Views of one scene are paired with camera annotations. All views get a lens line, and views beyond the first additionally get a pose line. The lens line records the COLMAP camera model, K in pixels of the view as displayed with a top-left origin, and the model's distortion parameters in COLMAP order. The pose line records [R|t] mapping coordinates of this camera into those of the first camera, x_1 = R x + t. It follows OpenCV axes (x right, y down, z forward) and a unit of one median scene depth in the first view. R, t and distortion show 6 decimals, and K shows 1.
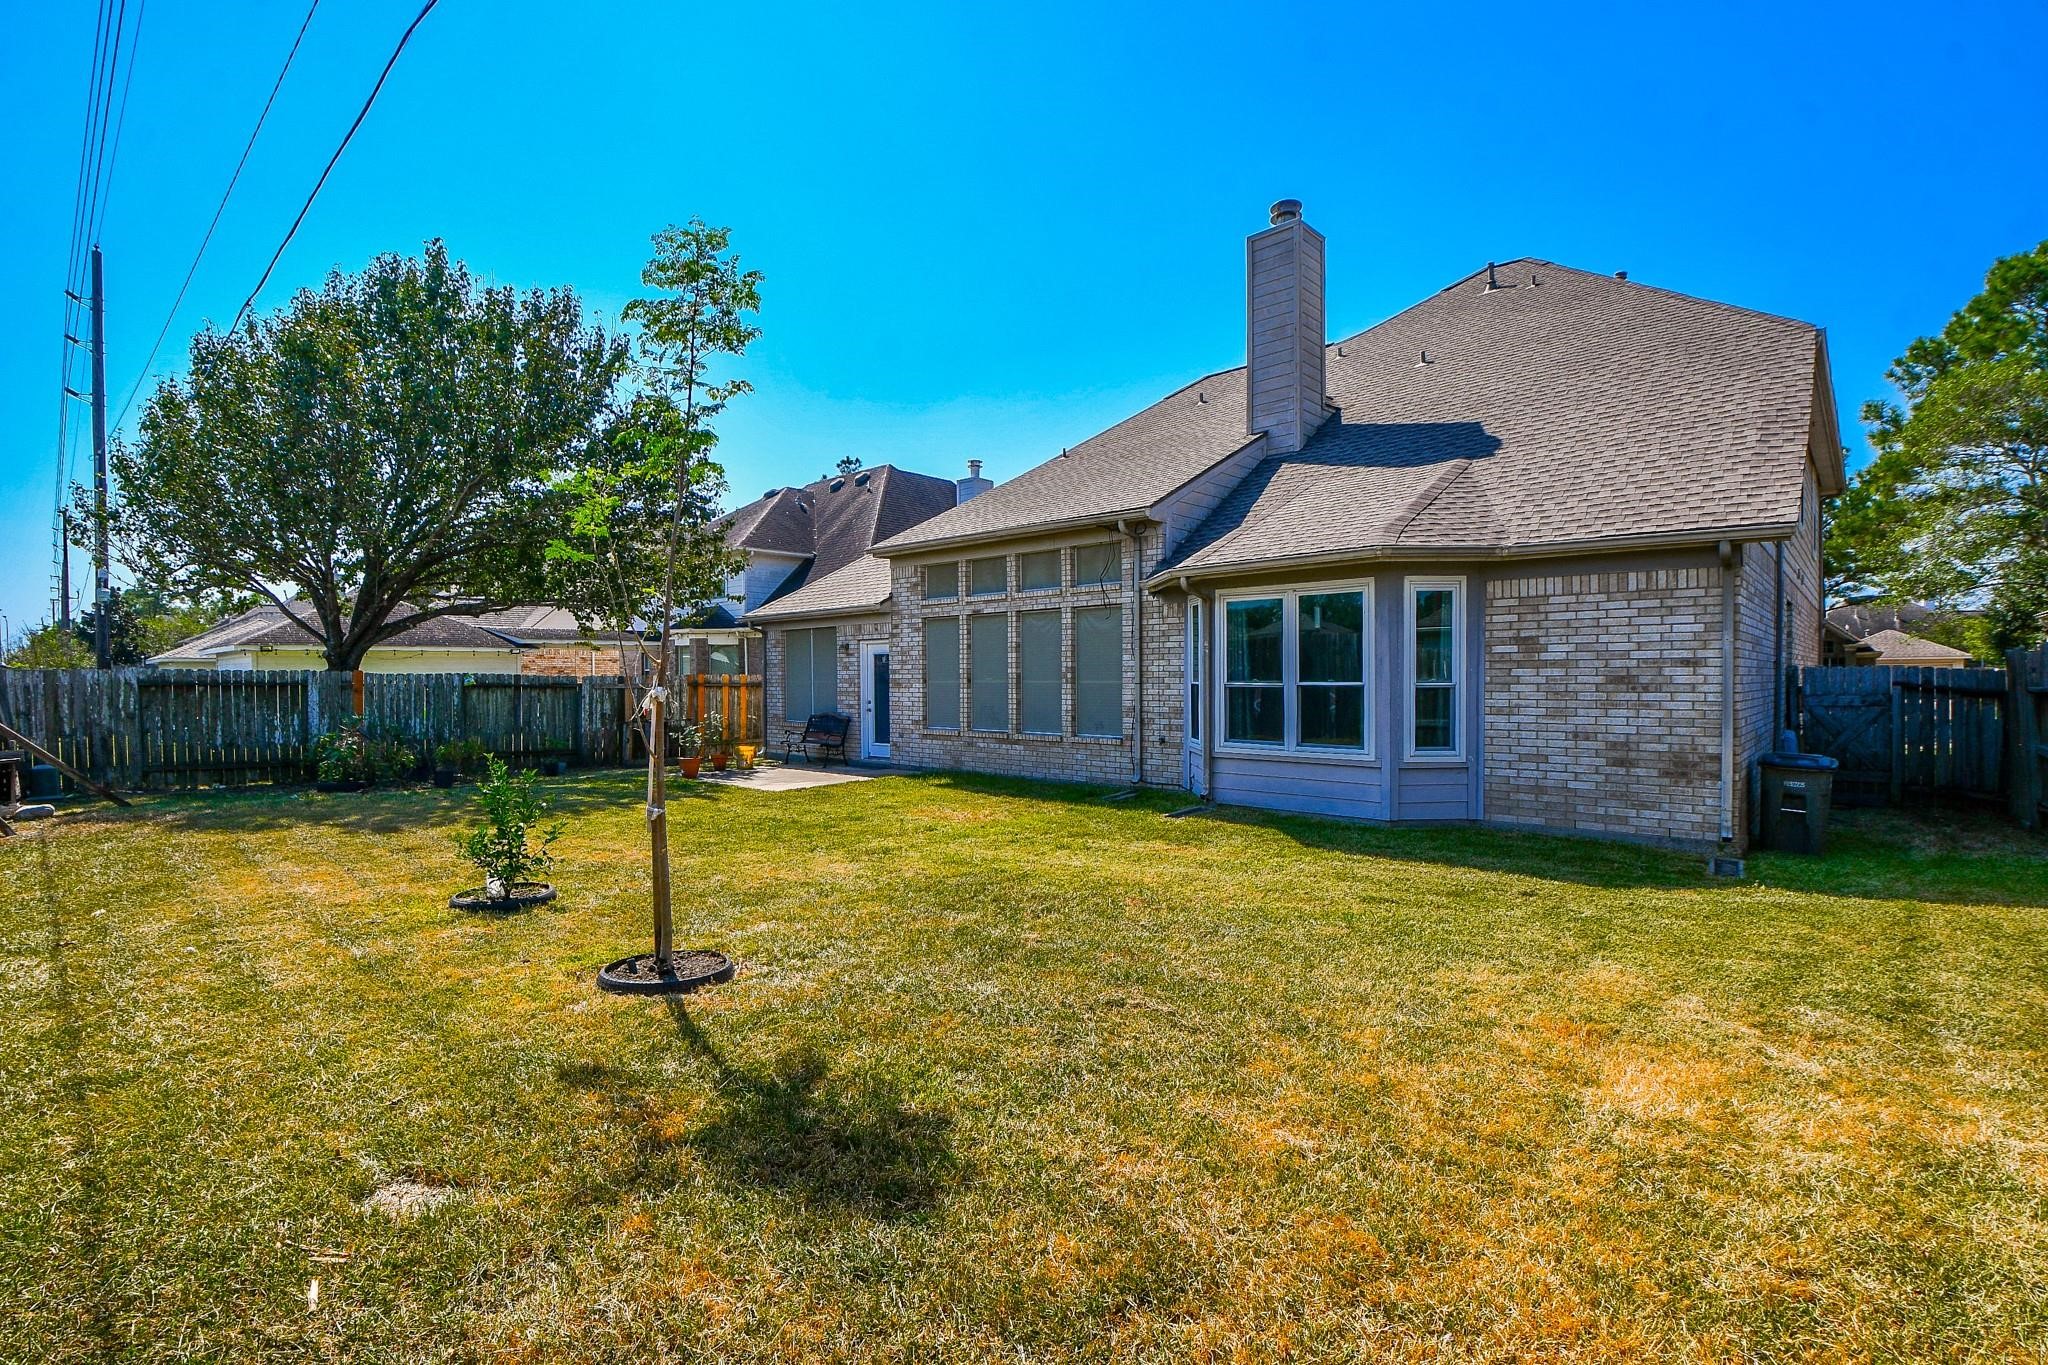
lens RADIAL K [[916.6, 0, 1020.9], [0, 916.6, 683.9], [0, 0, 1]] dist [0.002178, -0.017275]
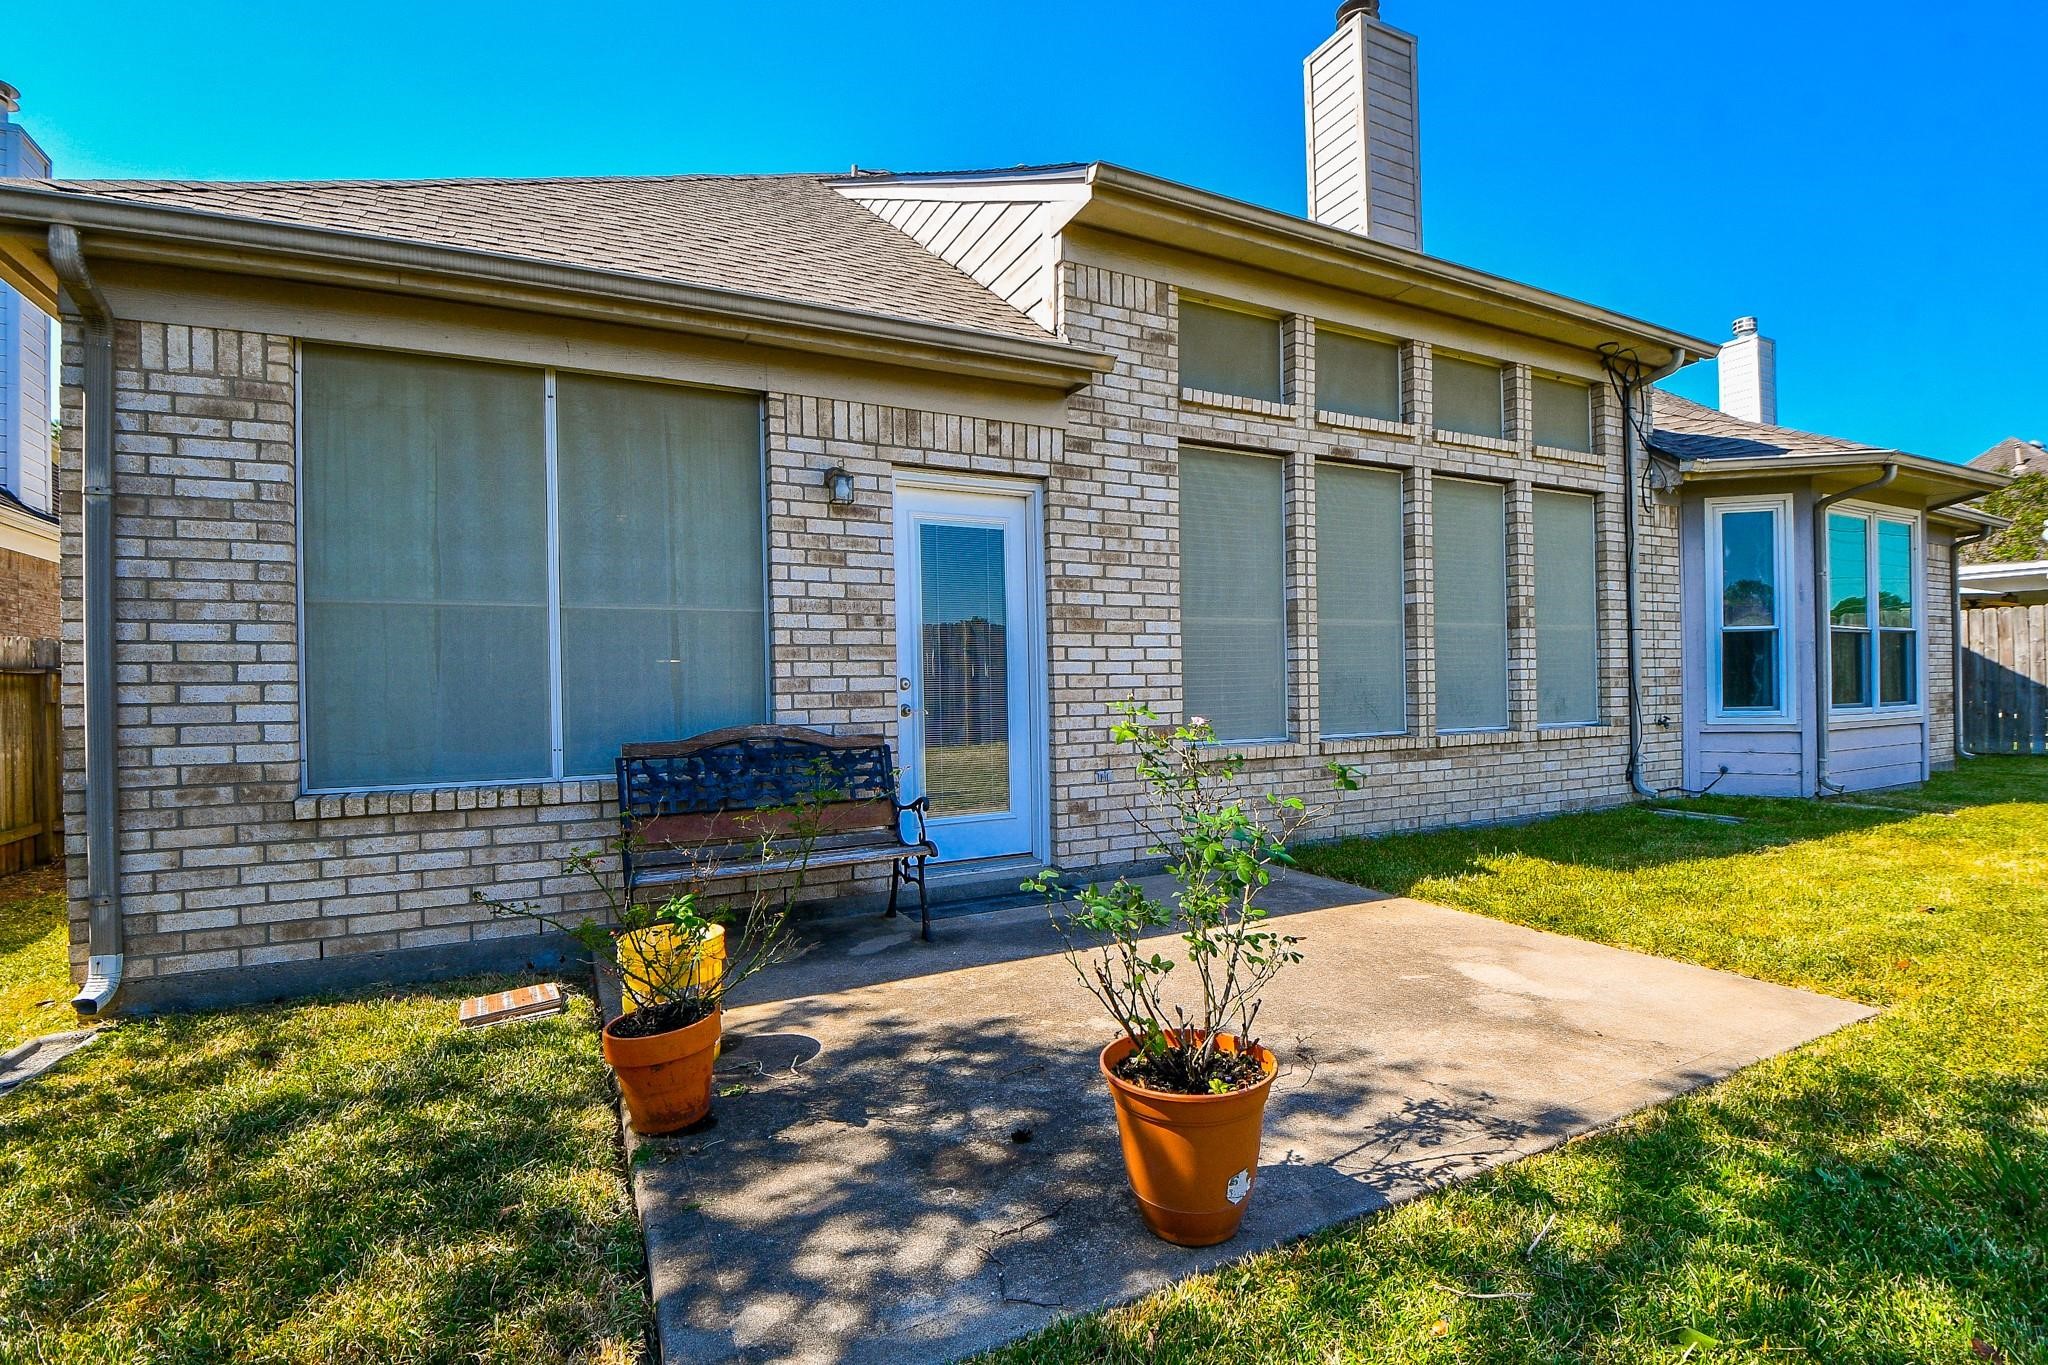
lens RADIAL K [[916.6, 0, 1020.9], [0, 916.6, 683.9], [0, 0, 1]] dist [0.002178, -0.017275]
pose [[0.365522, 0.000116, 0.930803, -0.481069], [0.020270, 0.999762, -0.008084, 0.026538], [-0.930582, 0.021822, 0.365432, 0.969220]]
